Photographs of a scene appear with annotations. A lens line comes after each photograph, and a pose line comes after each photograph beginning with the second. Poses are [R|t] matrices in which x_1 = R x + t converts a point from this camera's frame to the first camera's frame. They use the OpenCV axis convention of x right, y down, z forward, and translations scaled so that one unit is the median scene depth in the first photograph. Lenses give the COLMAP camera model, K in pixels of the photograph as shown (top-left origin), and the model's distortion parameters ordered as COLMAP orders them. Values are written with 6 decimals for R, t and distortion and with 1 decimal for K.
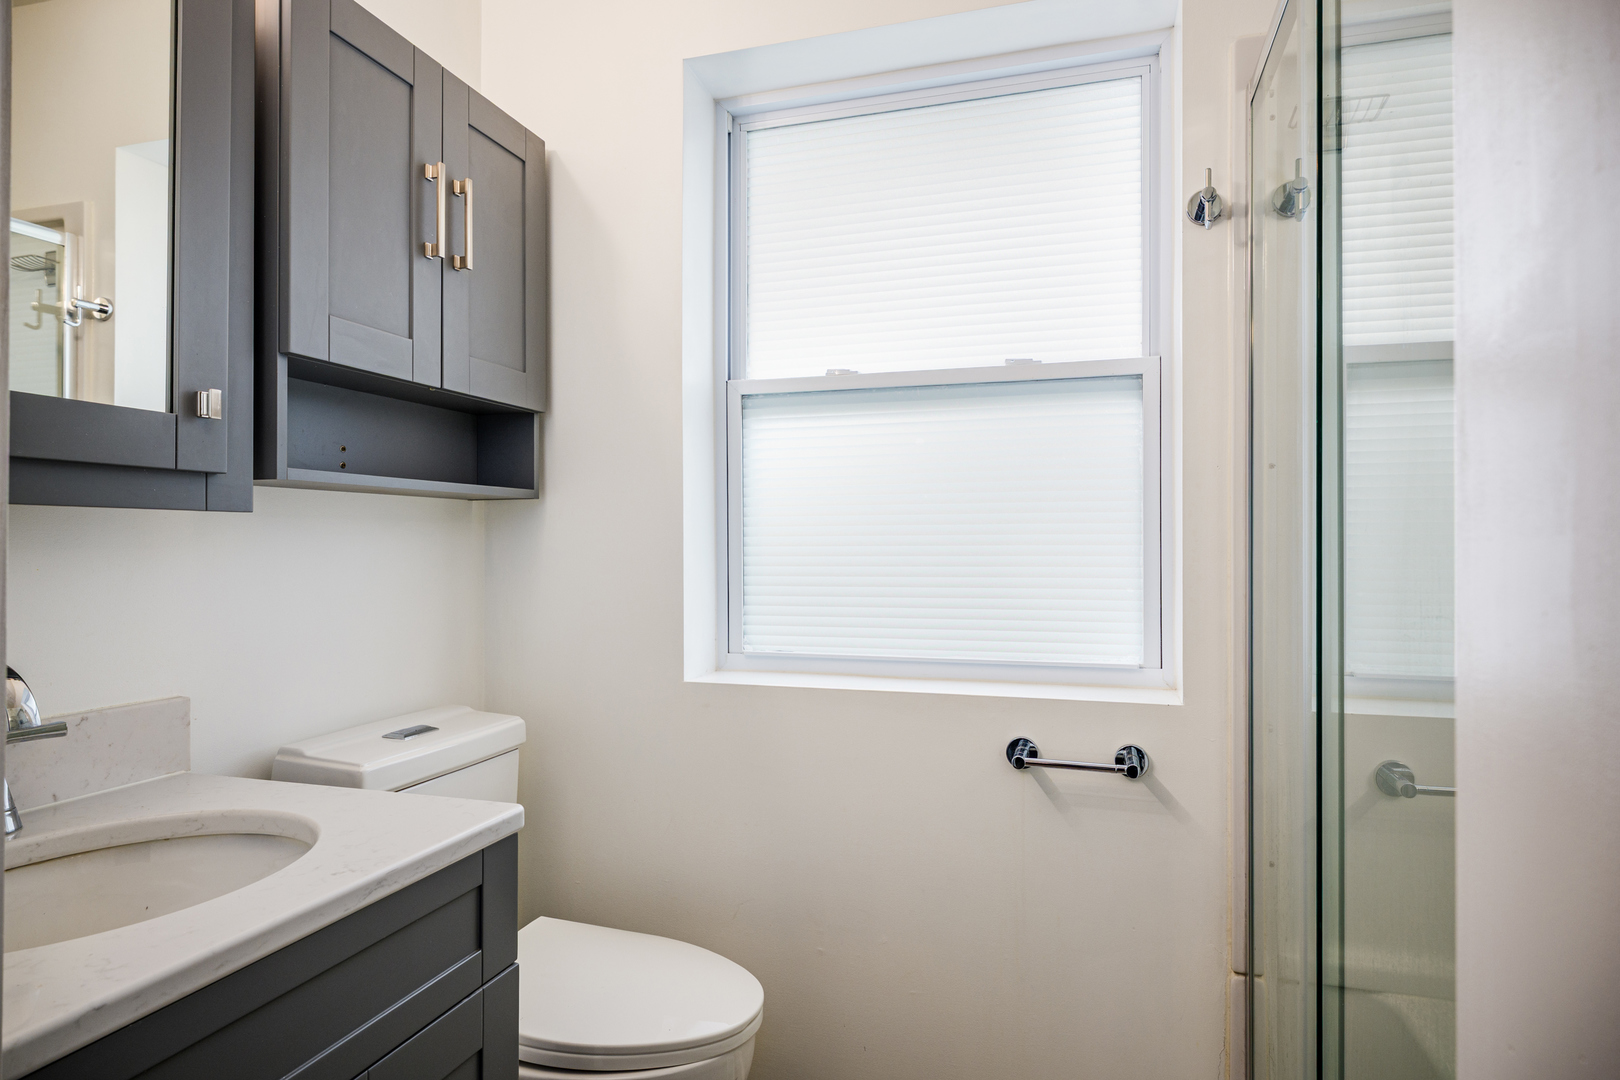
lens RADIAL K [[975.8, 0, 809.6], [0, 975.8, 541.3], [0, 0, 1]] dist [-0.005690, 0.000098]
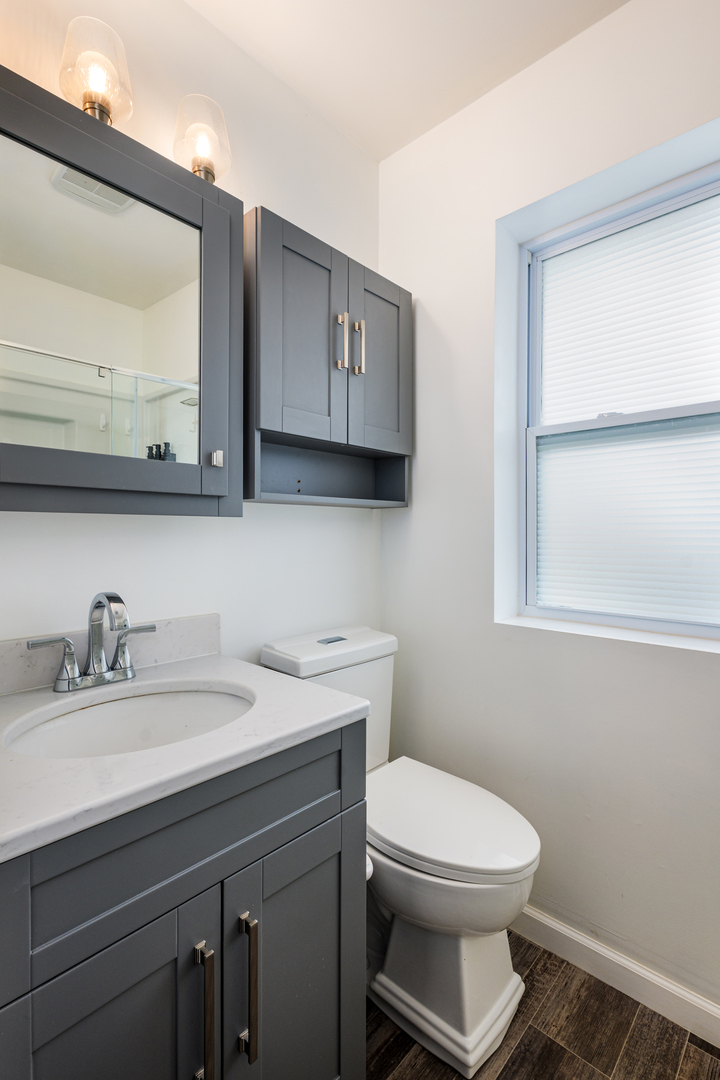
lens RADIAL K [[502.9, 0, 356.7], [0, 502.9, 536.2], [0, 0, 1]] dist [0.002247, 0.000190]
pose [[0.894040, 0.008308, -0.447910, 0.039657], [-0.002214, 0.999898, 0.014128, -0.006276], [0.447981, -0.011639, 0.893967, 0.209727]]
